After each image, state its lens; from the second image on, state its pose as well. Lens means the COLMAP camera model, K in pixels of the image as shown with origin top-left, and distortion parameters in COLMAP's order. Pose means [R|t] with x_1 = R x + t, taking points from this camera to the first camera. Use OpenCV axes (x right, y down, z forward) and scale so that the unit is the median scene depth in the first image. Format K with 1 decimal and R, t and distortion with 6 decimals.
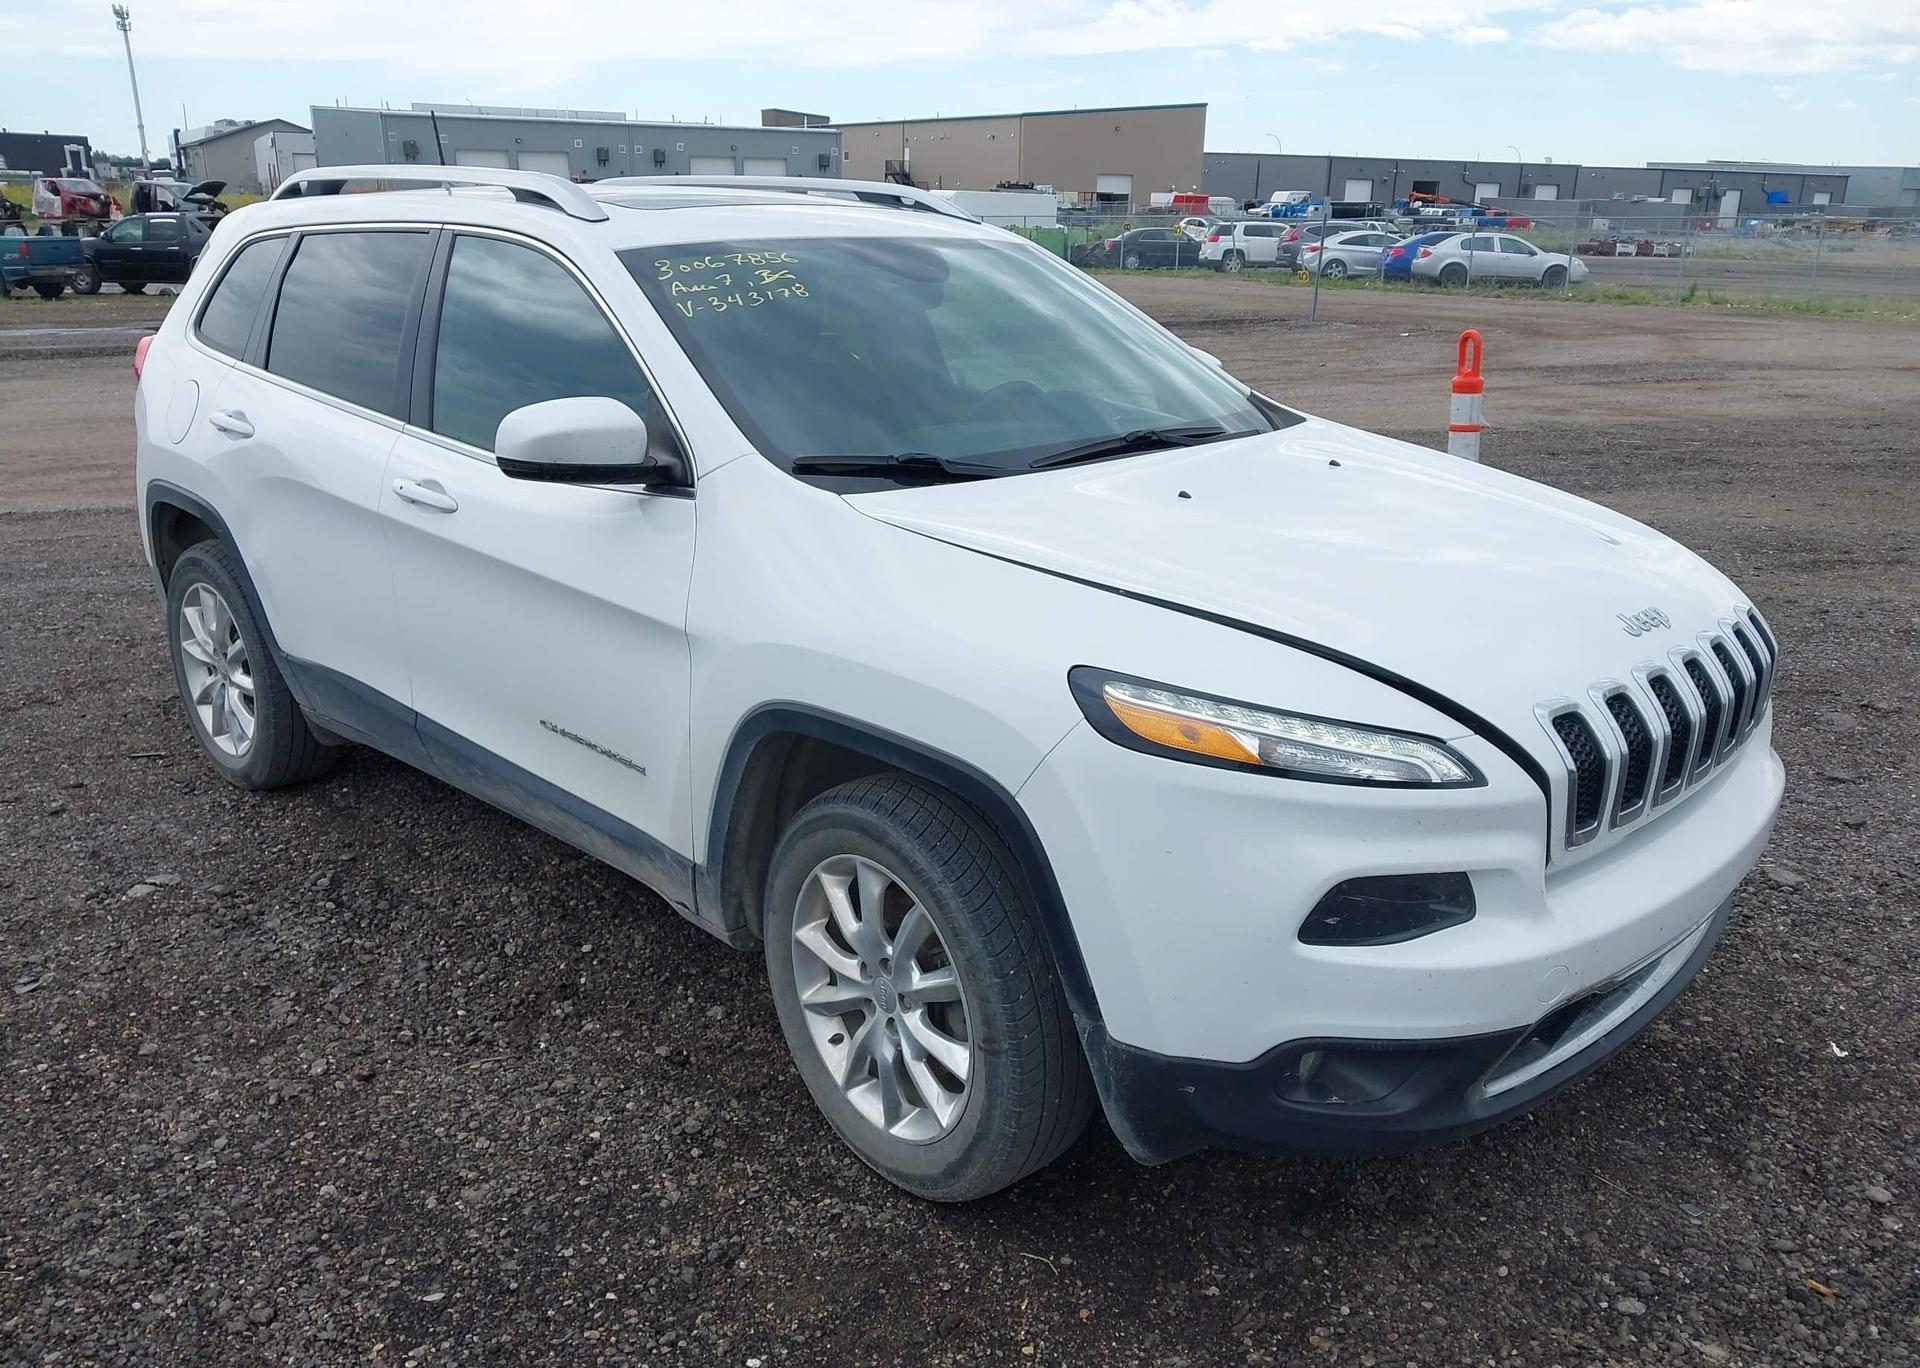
lens RADIAL K [[1531.6, 0, 952.7], [0, 1531.6, 671.1], [0, 0, 1]] dist [0.028936, -0.024797]
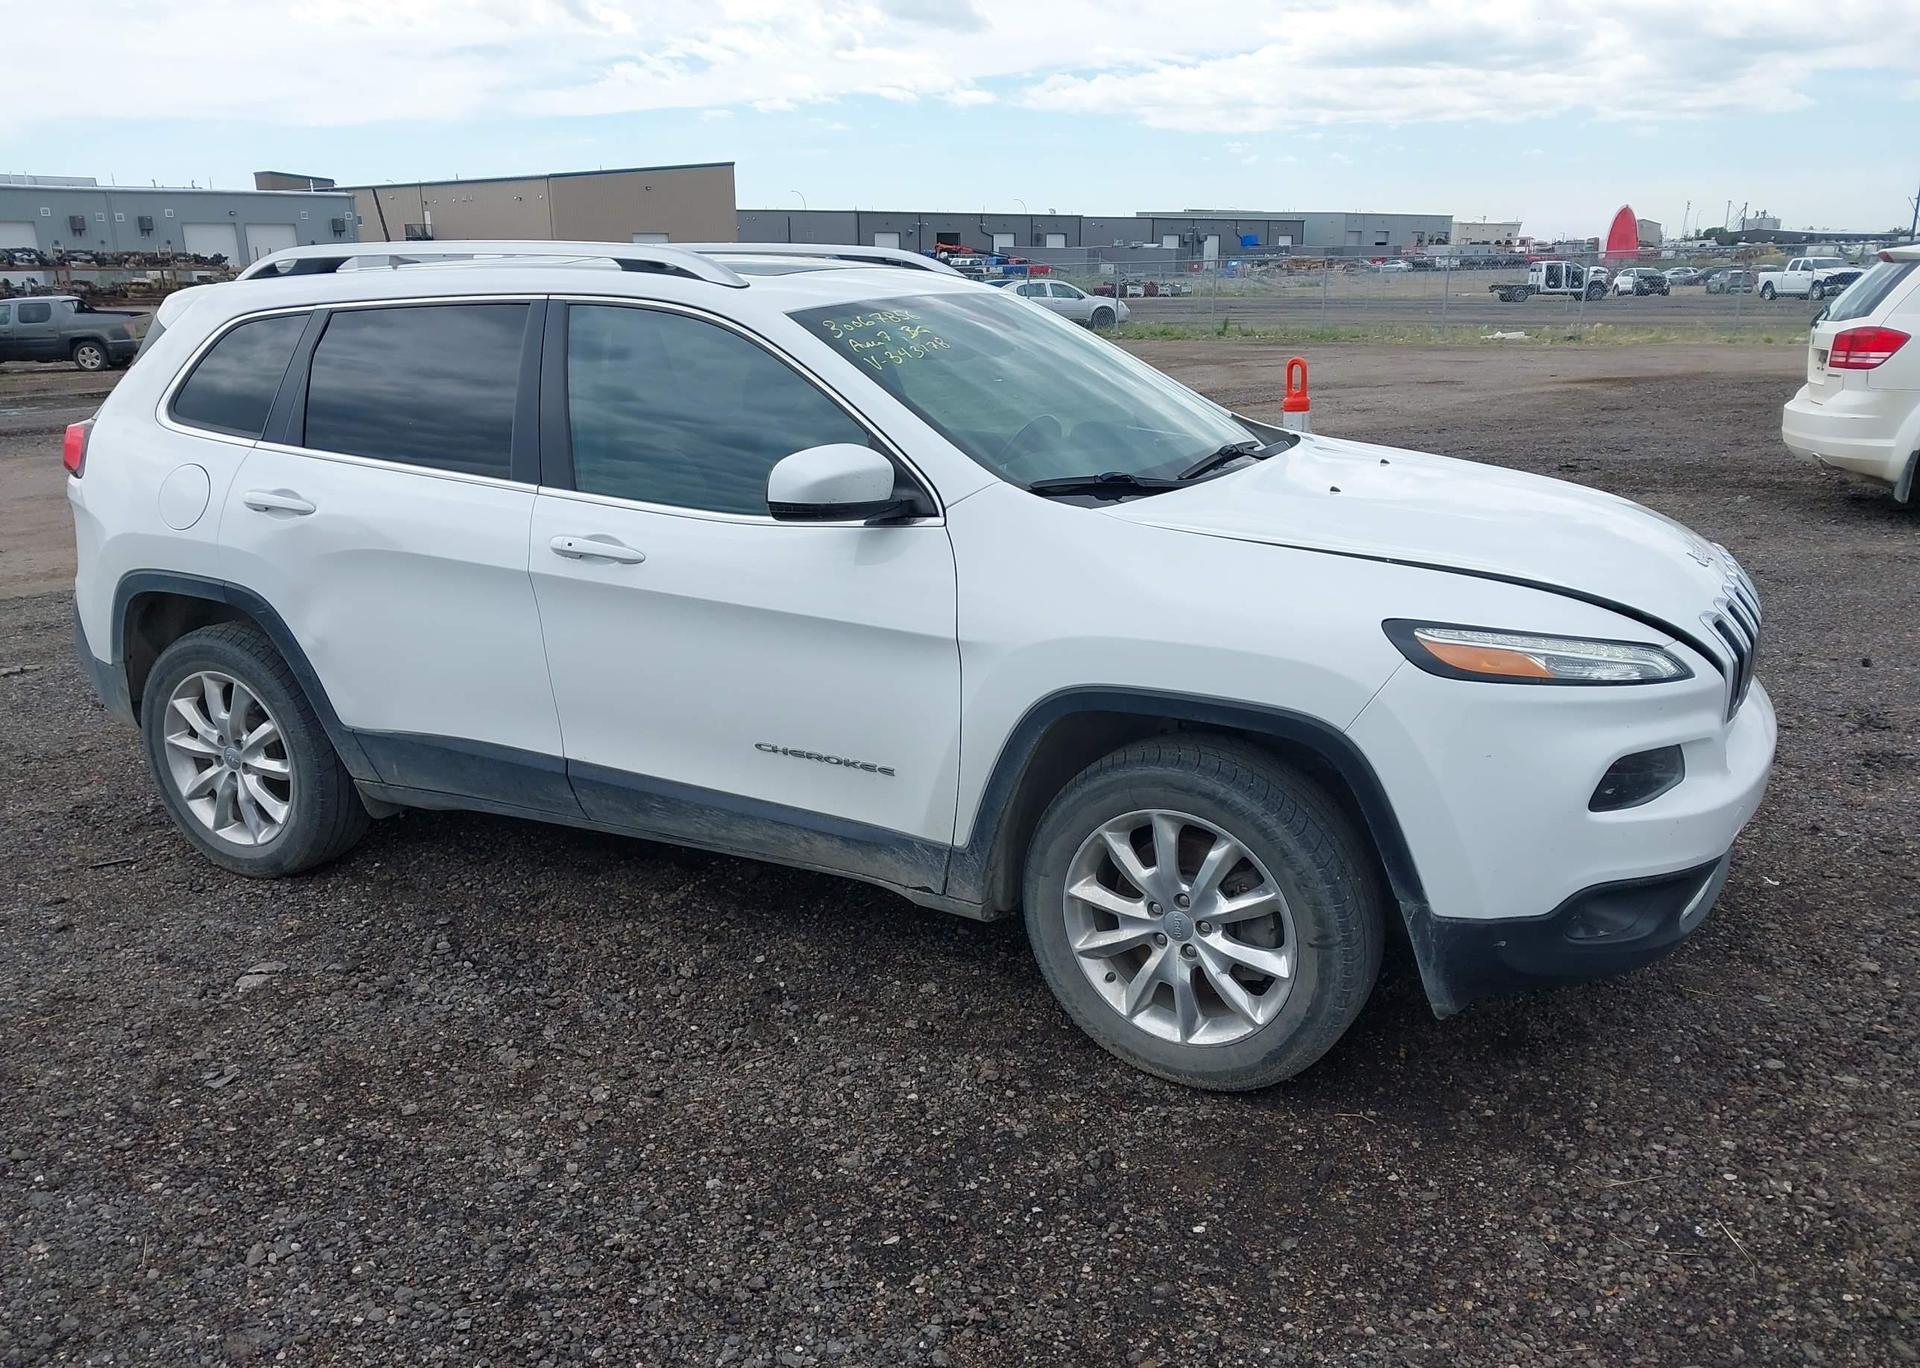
lens RADIAL K [[1531.6, 0, 929.4], [0, 1531.6, 671.2], [0, 0, 1]] dist [0.028936, -0.024797]
pose [[0.958187, -0.100320, 0.267979, -0.419630], [0.109291, 0.993833, -0.018730, 0.014151], [-0.264447, 0.047235, 0.963243, -0.076216]]
